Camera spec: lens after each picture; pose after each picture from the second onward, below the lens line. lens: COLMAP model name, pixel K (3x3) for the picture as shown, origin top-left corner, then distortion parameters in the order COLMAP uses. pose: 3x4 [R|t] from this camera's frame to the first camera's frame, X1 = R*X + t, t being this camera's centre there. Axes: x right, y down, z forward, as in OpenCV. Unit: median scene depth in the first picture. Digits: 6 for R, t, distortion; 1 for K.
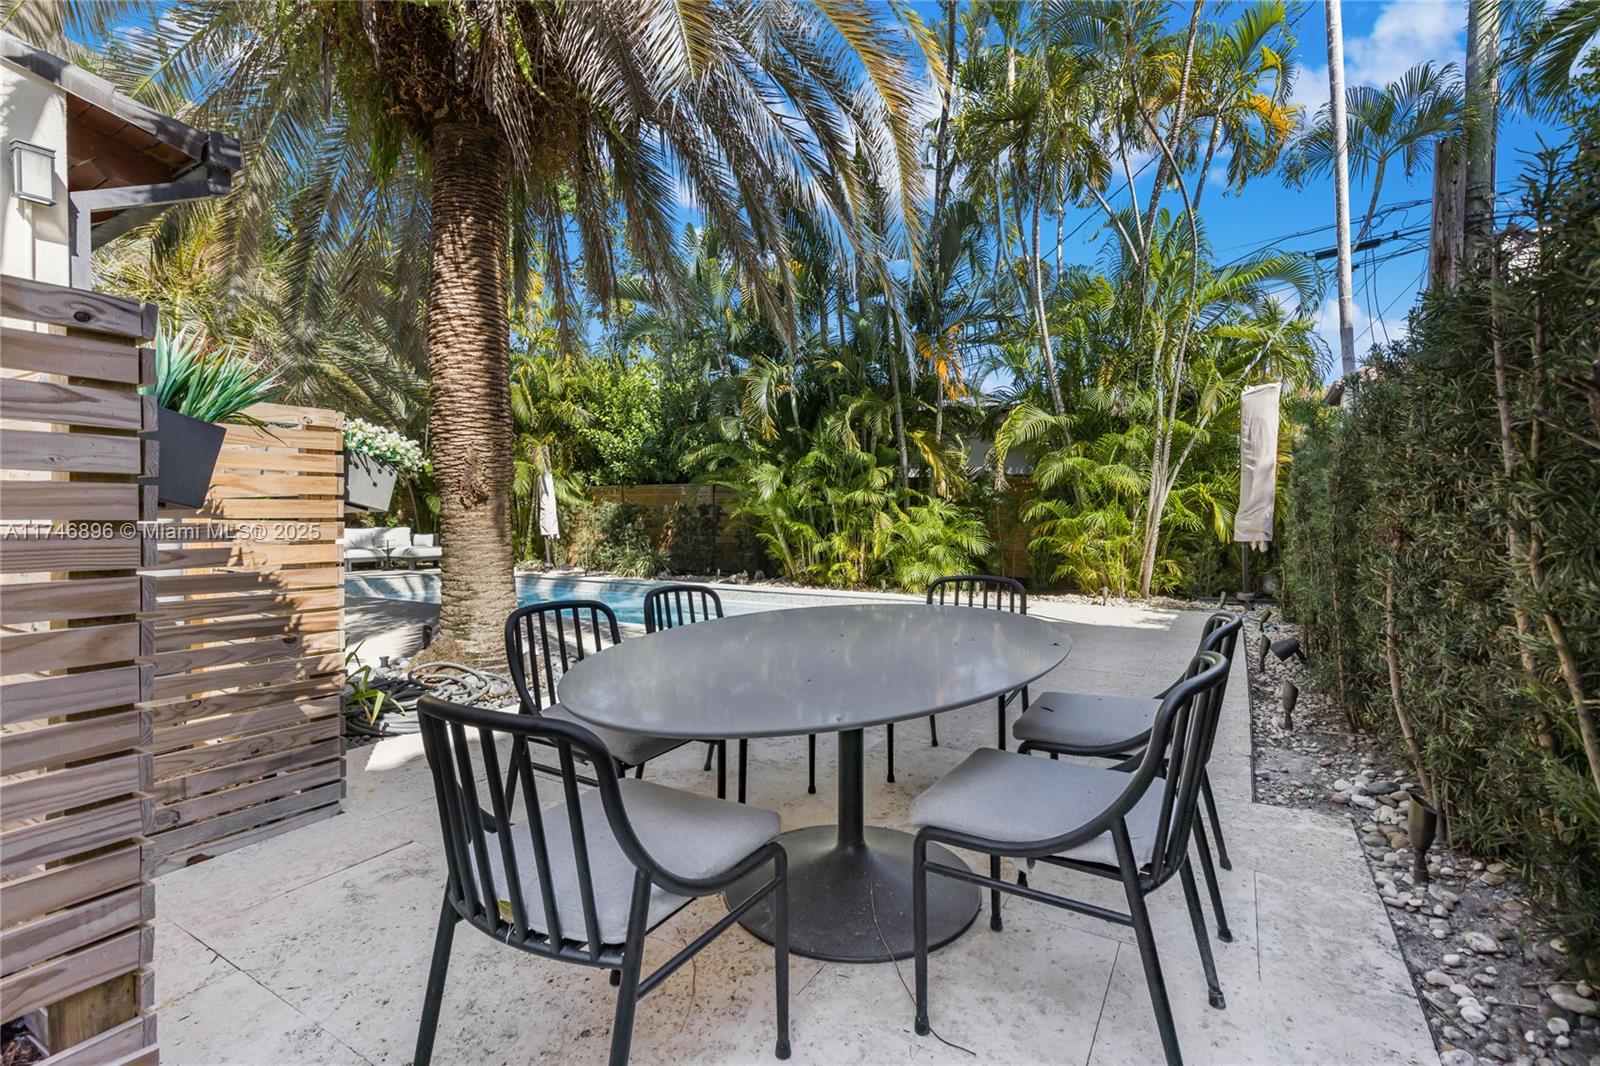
lens RADIAL K [[721.2, 0, 817.1], [0, 721.2, 486.0], [0, 0, 1]] dist [0.000591, 0.000002]
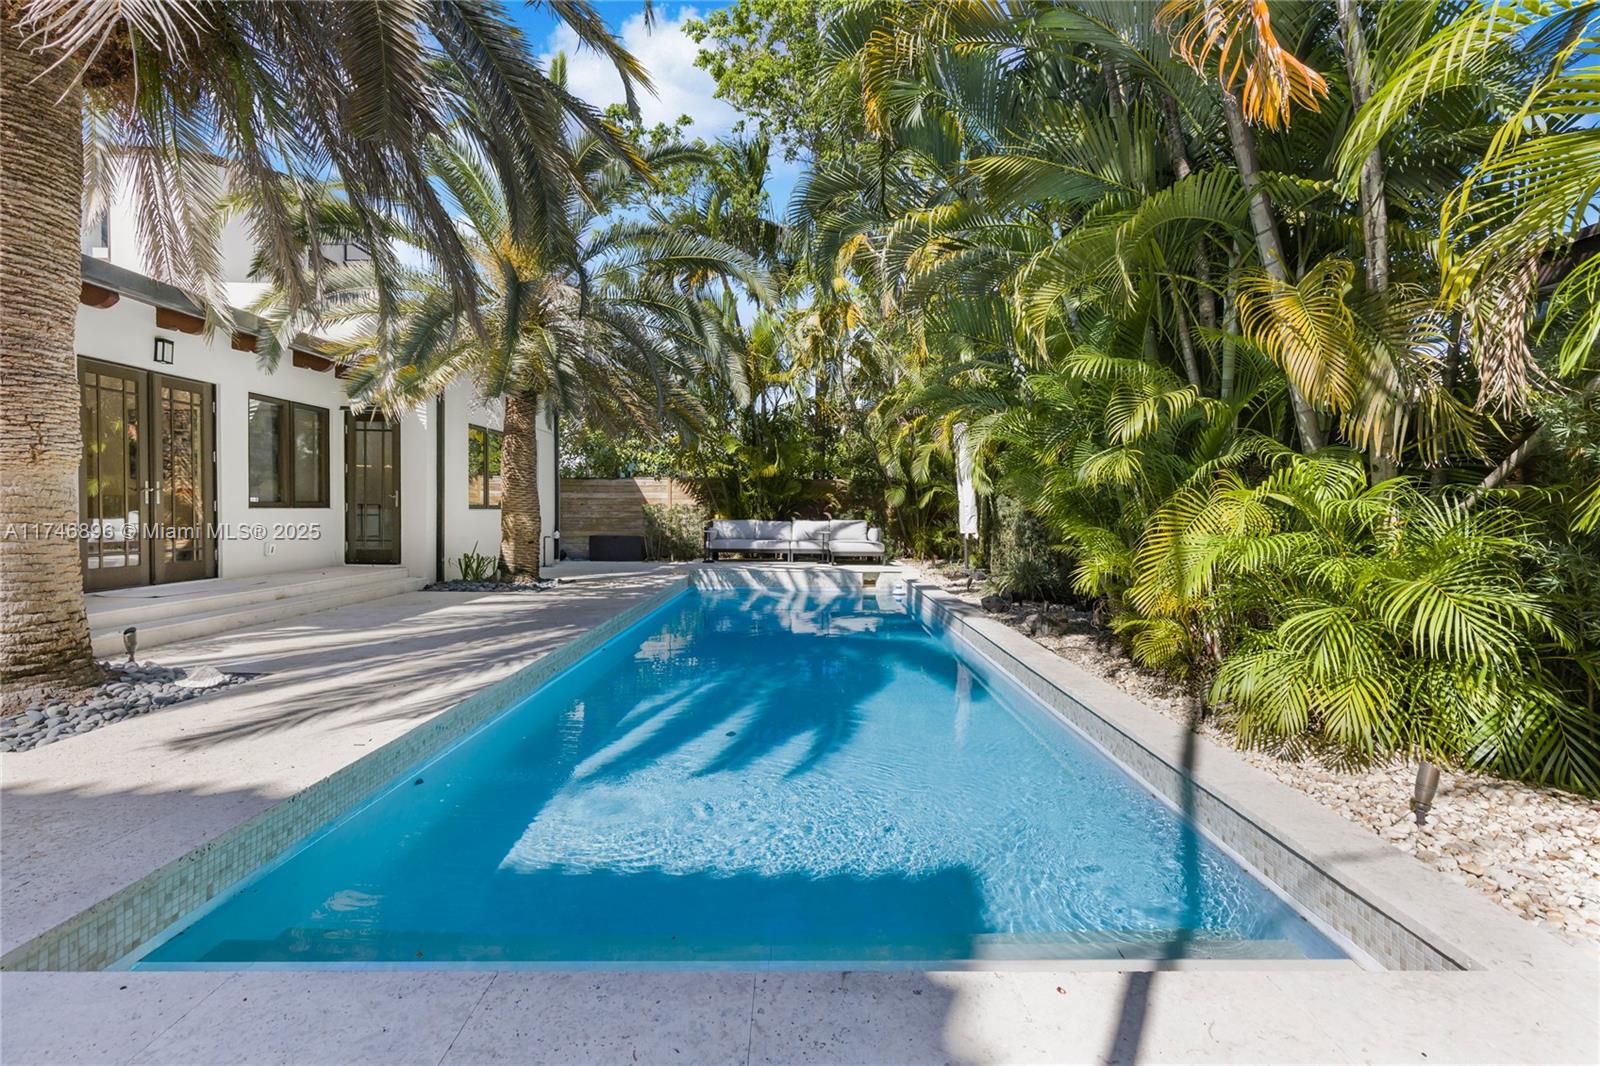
lens RADIAL K [[716.9, 0, 809.1], [0, 716.9, 506.1], [0, 0, 1]] dist [0.001607, -0.000046]
pose [[0.511097, 0.002155, -0.859520, 0.303901], [0.027038, 0.999462, 0.018584, 0.023789], [0.859098, -0.032738, 0.510763, 0.603121]]
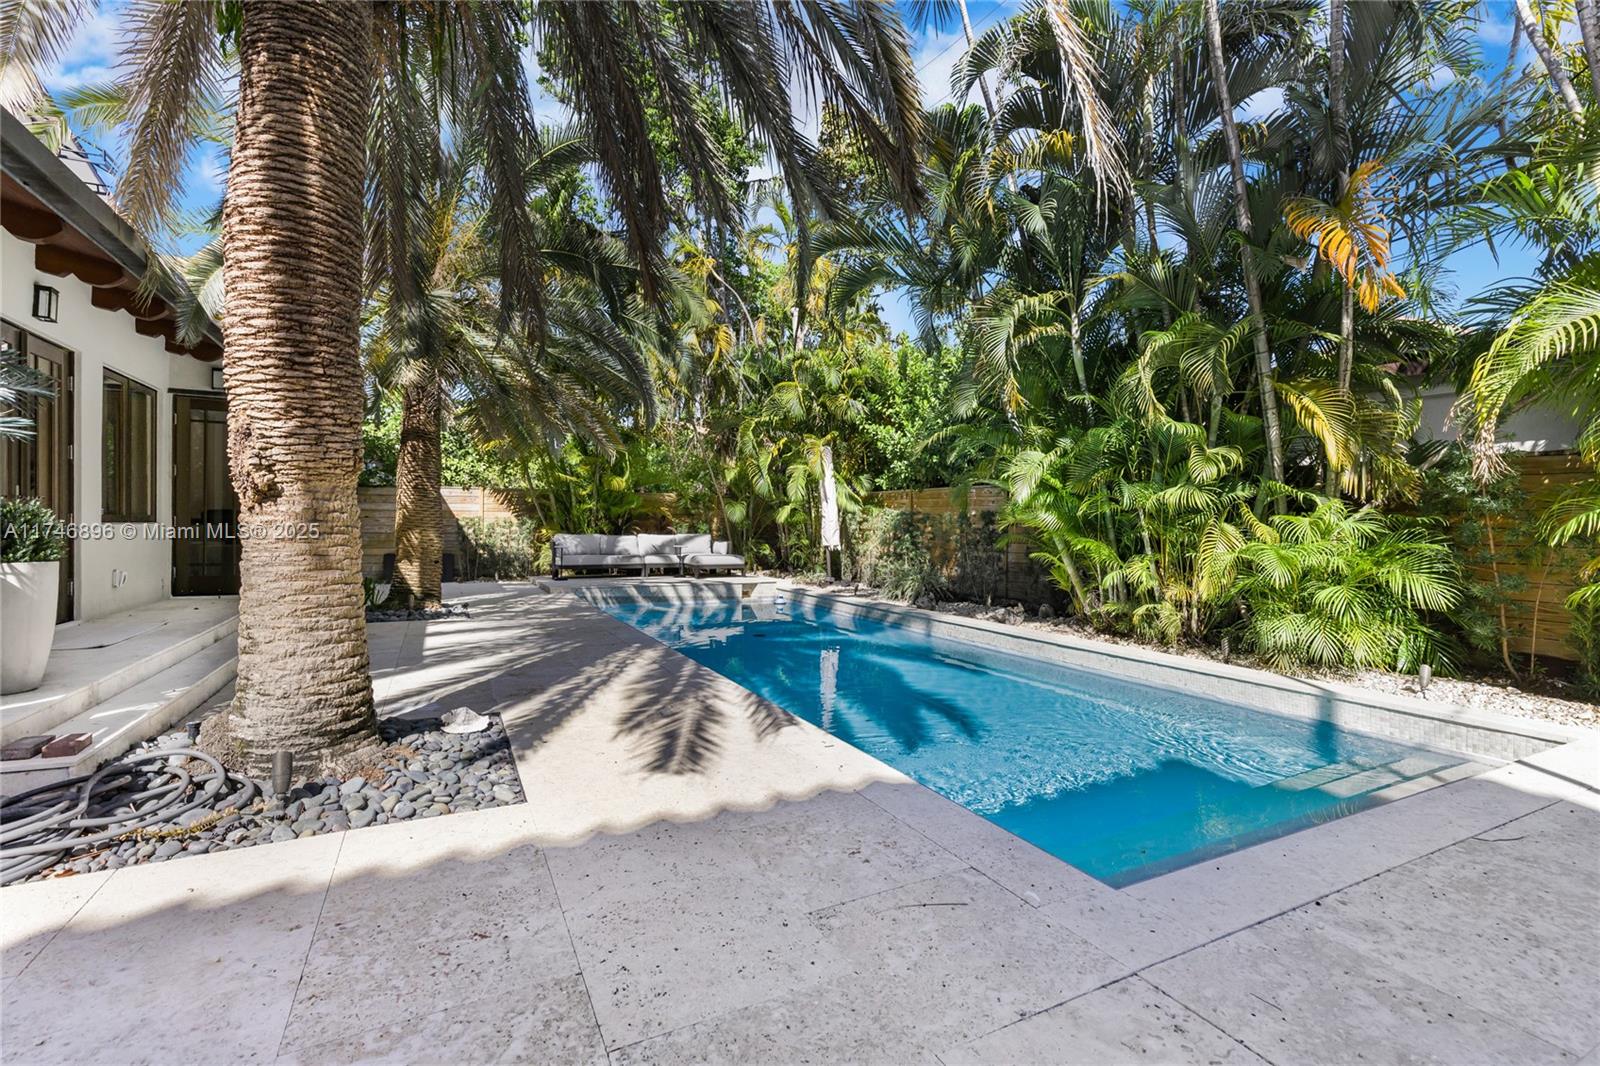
lens RADIAL K [[723.5, 0, 806.1], [0, 723.5, 510.5], [0, 0, 1]] dist [0.003391, 0.000051]
pose [[0.843503, -0.000540, -0.537124, 0.116846], [0.011559, 0.999786, 0.017148, 0.011213], [0.537000, -0.020673, 0.843329, 0.308772]]
